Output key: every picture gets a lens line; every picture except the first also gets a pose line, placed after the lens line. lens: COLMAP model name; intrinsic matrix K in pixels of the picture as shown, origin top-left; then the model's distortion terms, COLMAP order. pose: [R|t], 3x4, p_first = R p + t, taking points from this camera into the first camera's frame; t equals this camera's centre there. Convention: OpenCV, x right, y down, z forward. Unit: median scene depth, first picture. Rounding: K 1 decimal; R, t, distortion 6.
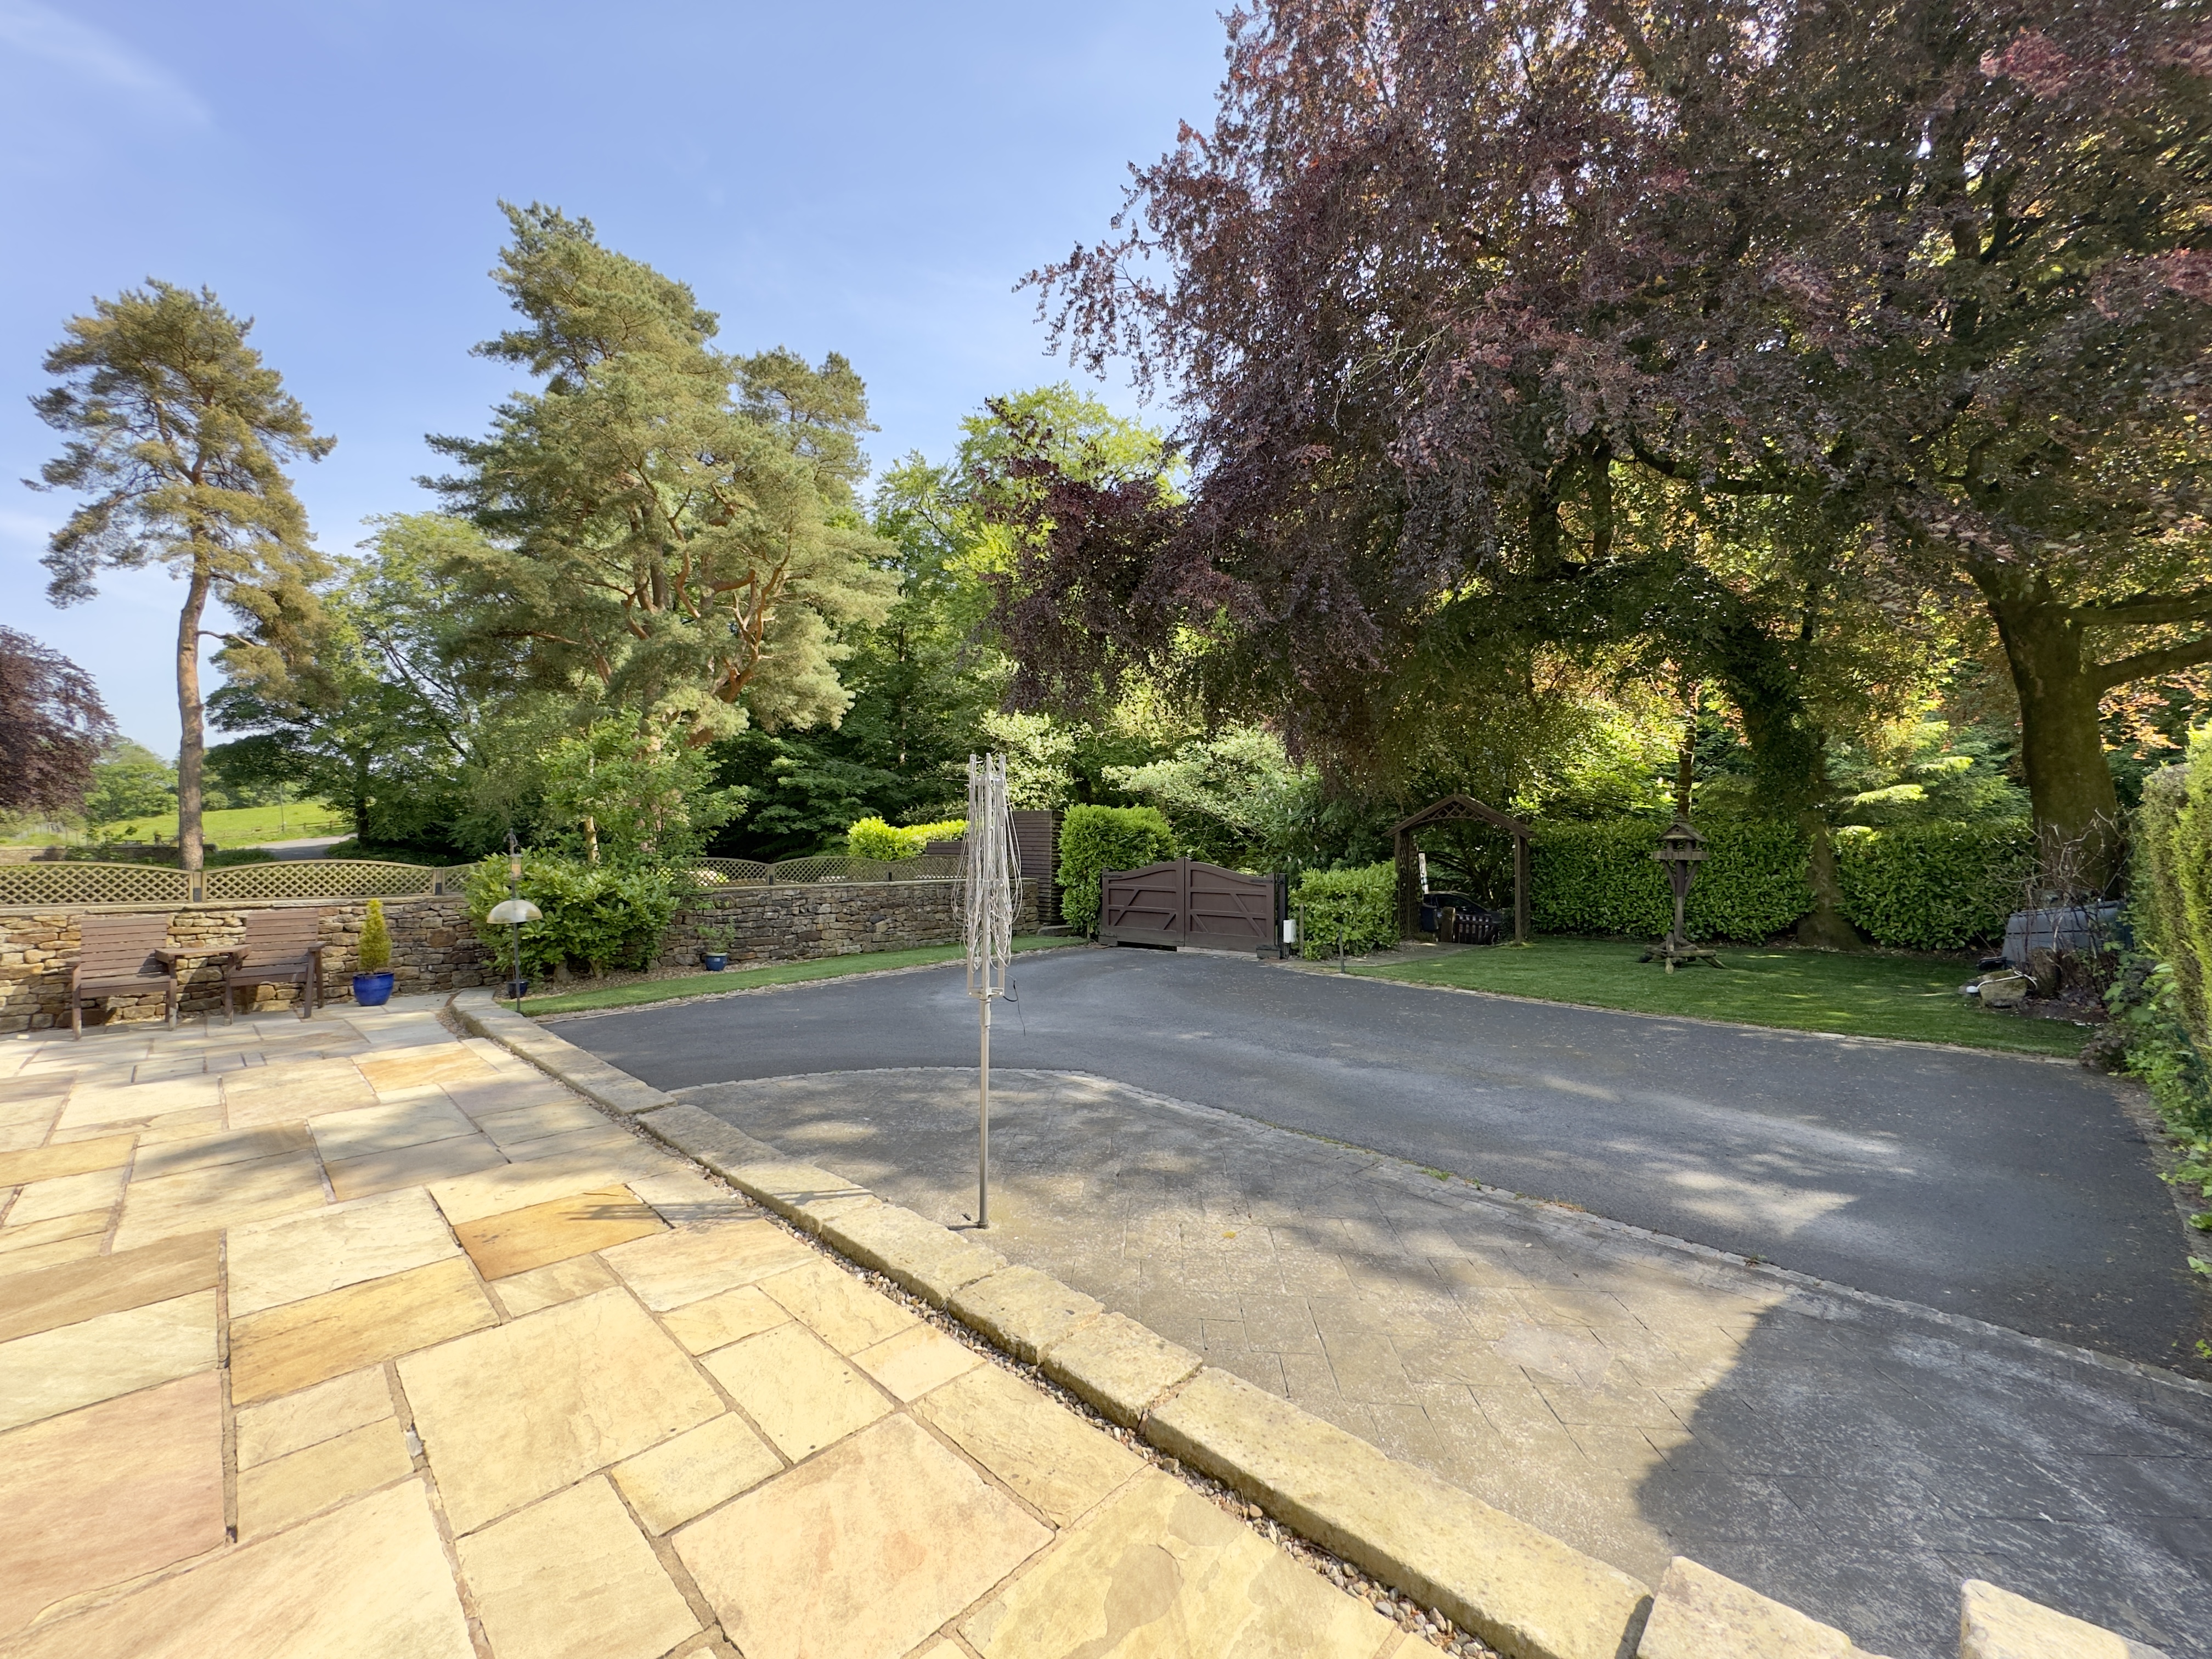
lens RADIAL K [[882.3, 0, 1107.0], [0, 882.3, 831.3], [0, 0, 1]] dist [-0.001840, 0.000046]
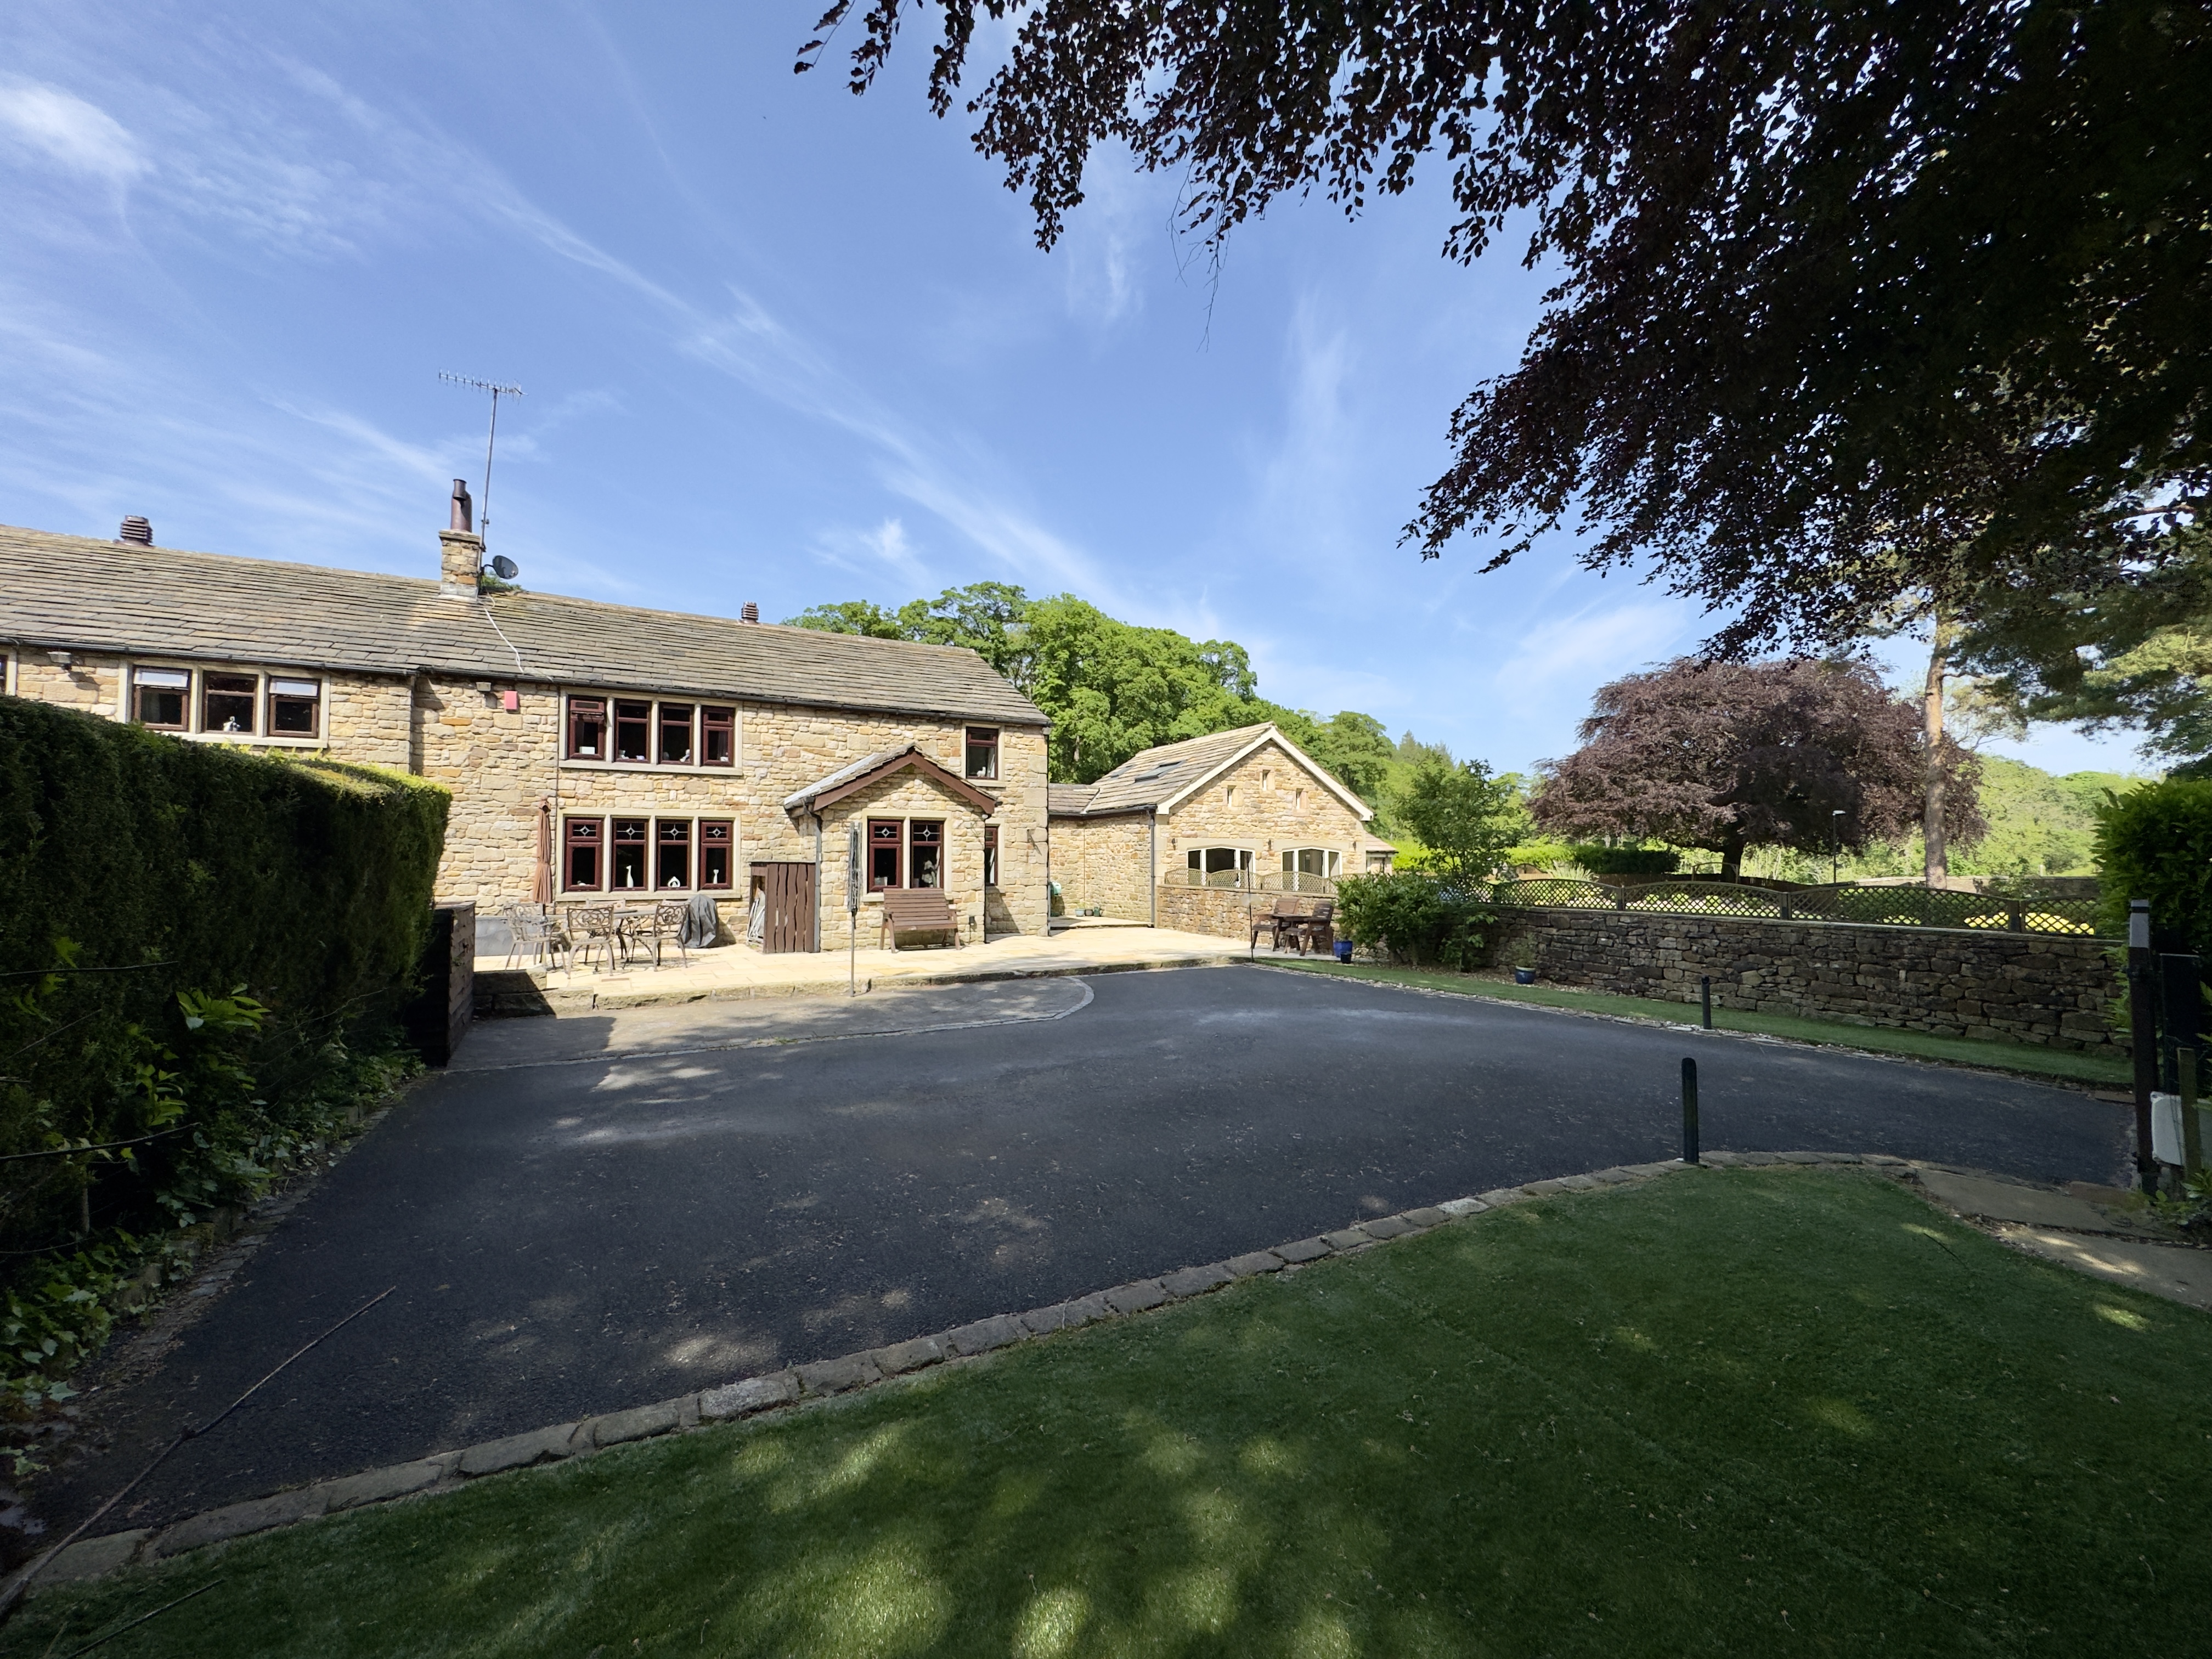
lens RADIAL K [[882.3, 0, 1106.9], [0, 882.3, 827.6], [0, 0, 1]] dist [-0.001840, 0.000046]
pose [[-0.272275, -0.040304, -0.961375, 0.659315], [0.000988, 0.999110, -0.042165, 0.012413], [0.962219, -0.012430, -0.271993, 0.725155]]
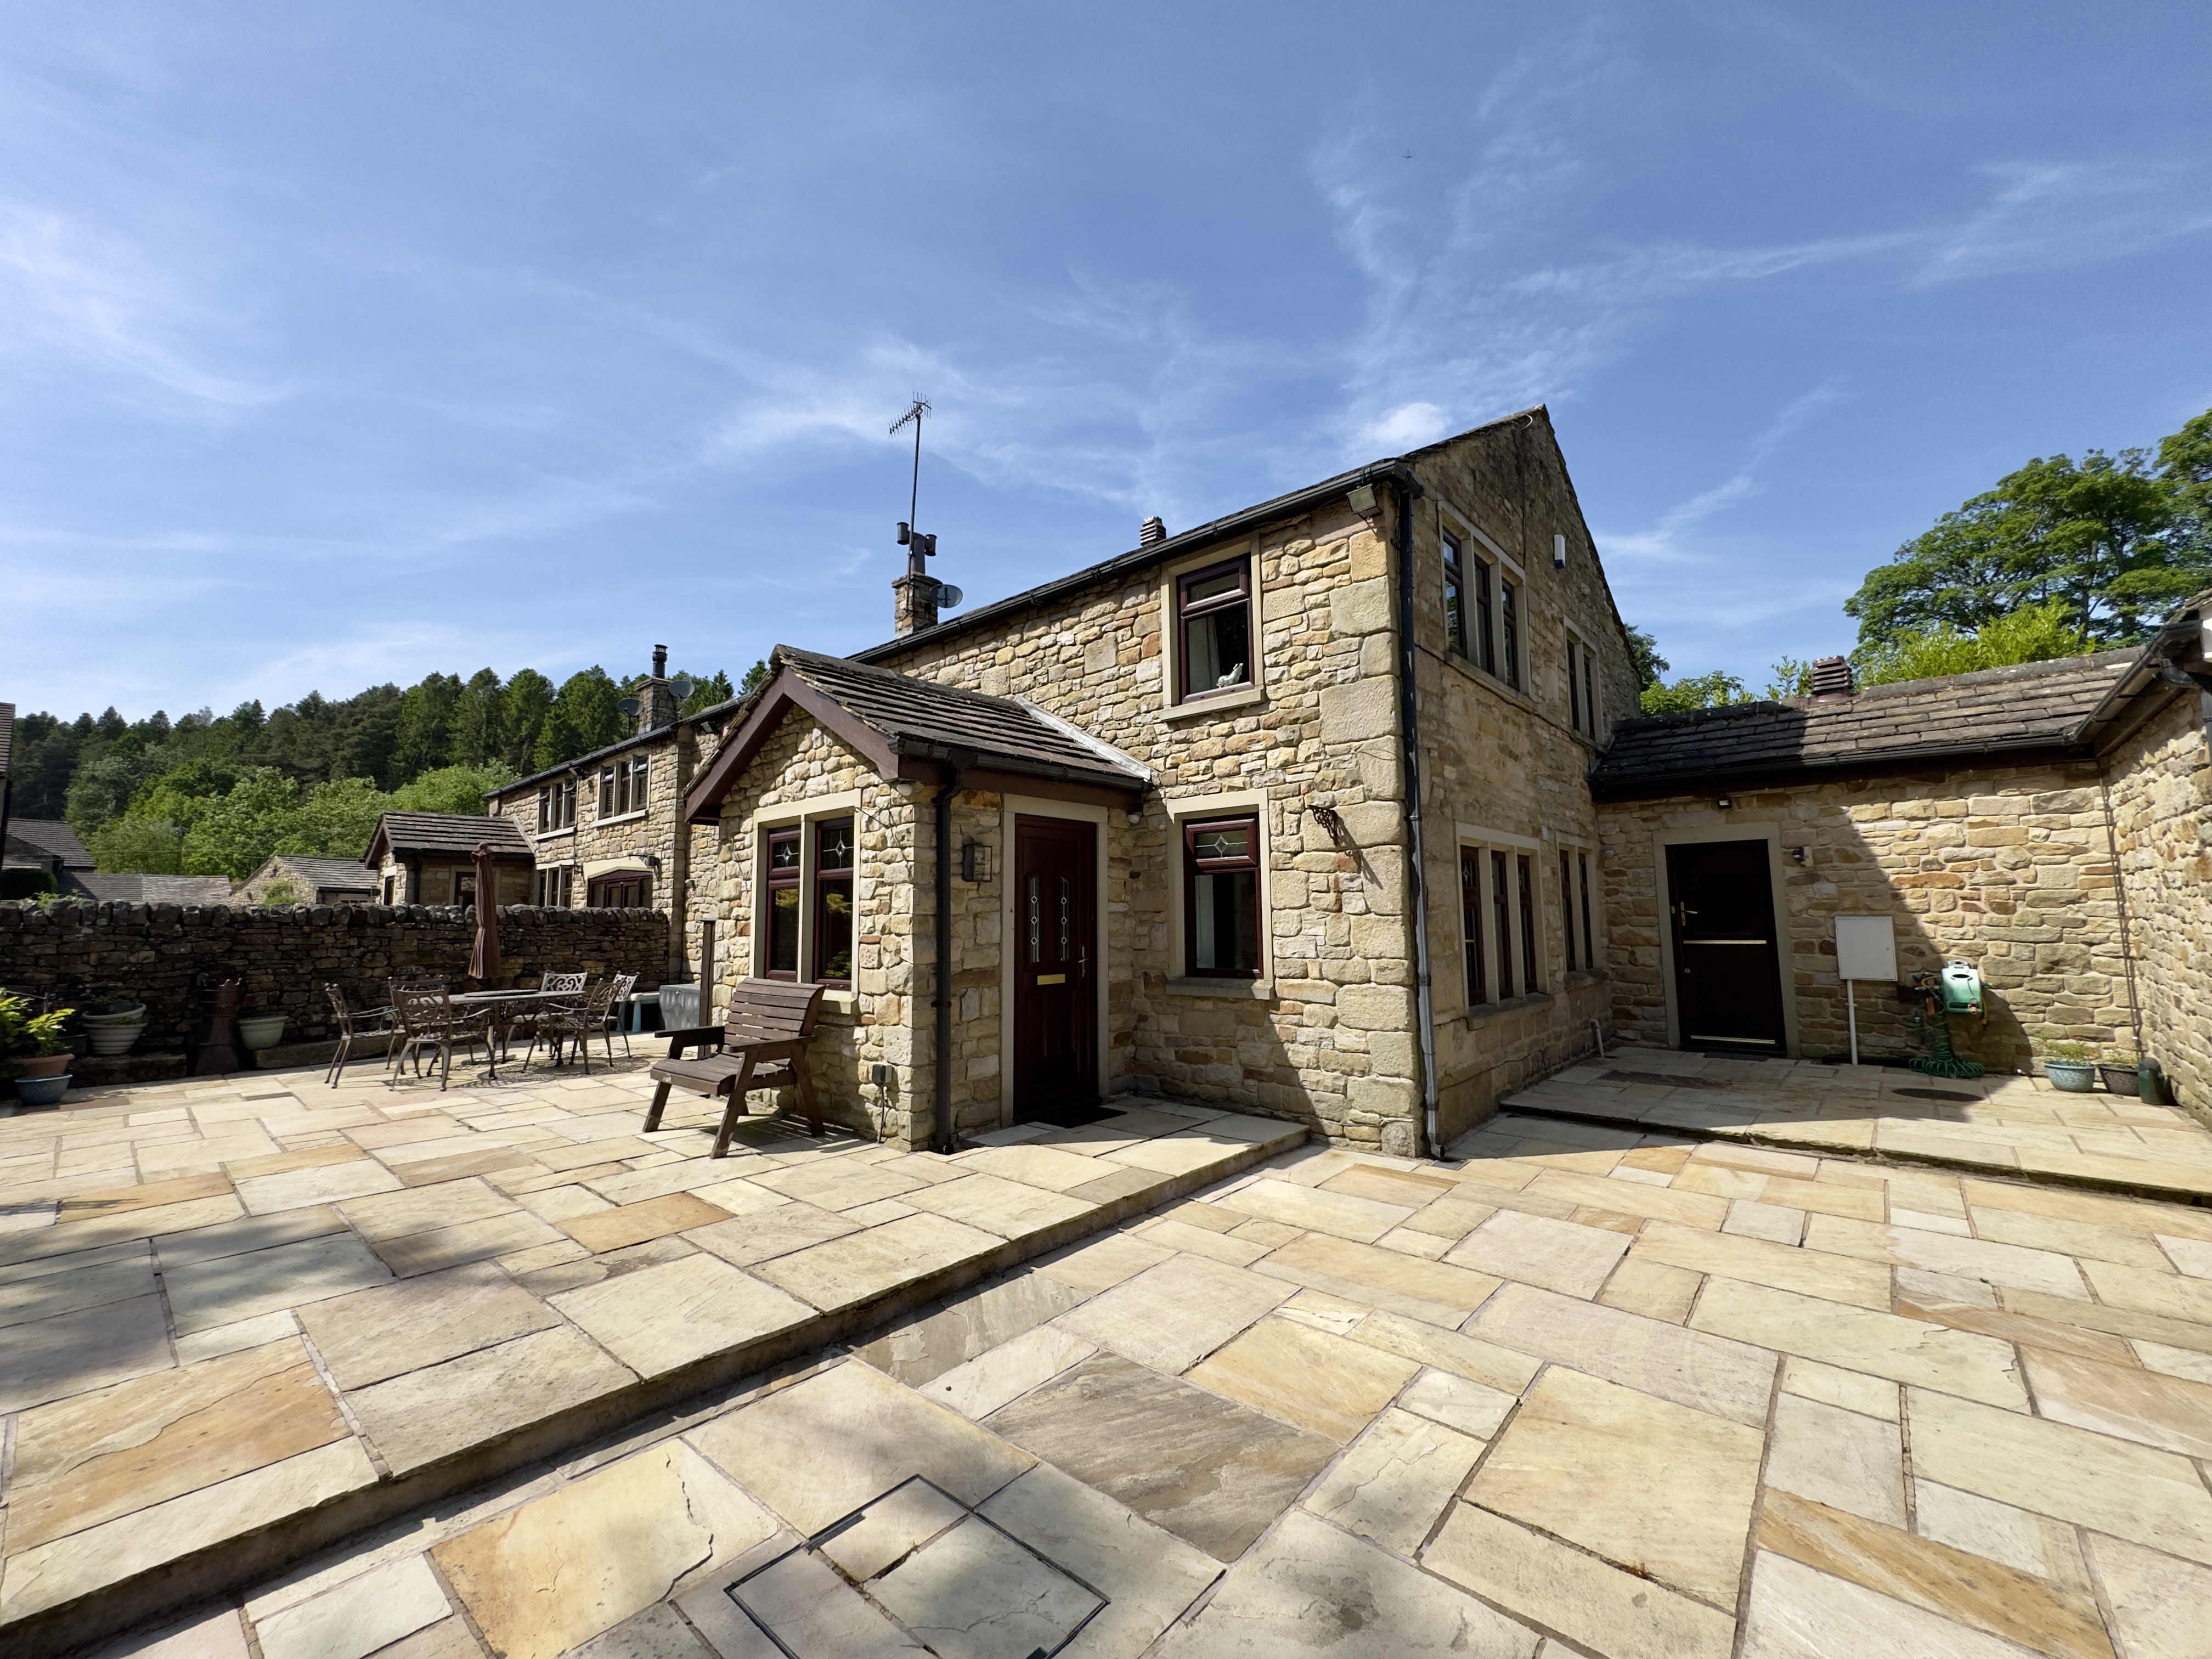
lens RADIAL K [[882.3, 0, 1105.1], [0, 882.3, 837.6], [0, 0, 1]] dist [-0.001840, 0.000046]
pose [[-0.998480, 0.006722, -0.054708, -0.549747], [0.011951, 0.995328, -0.095813, 0.012740], [0.053809, -0.096321, -0.993895, 0.672737]]
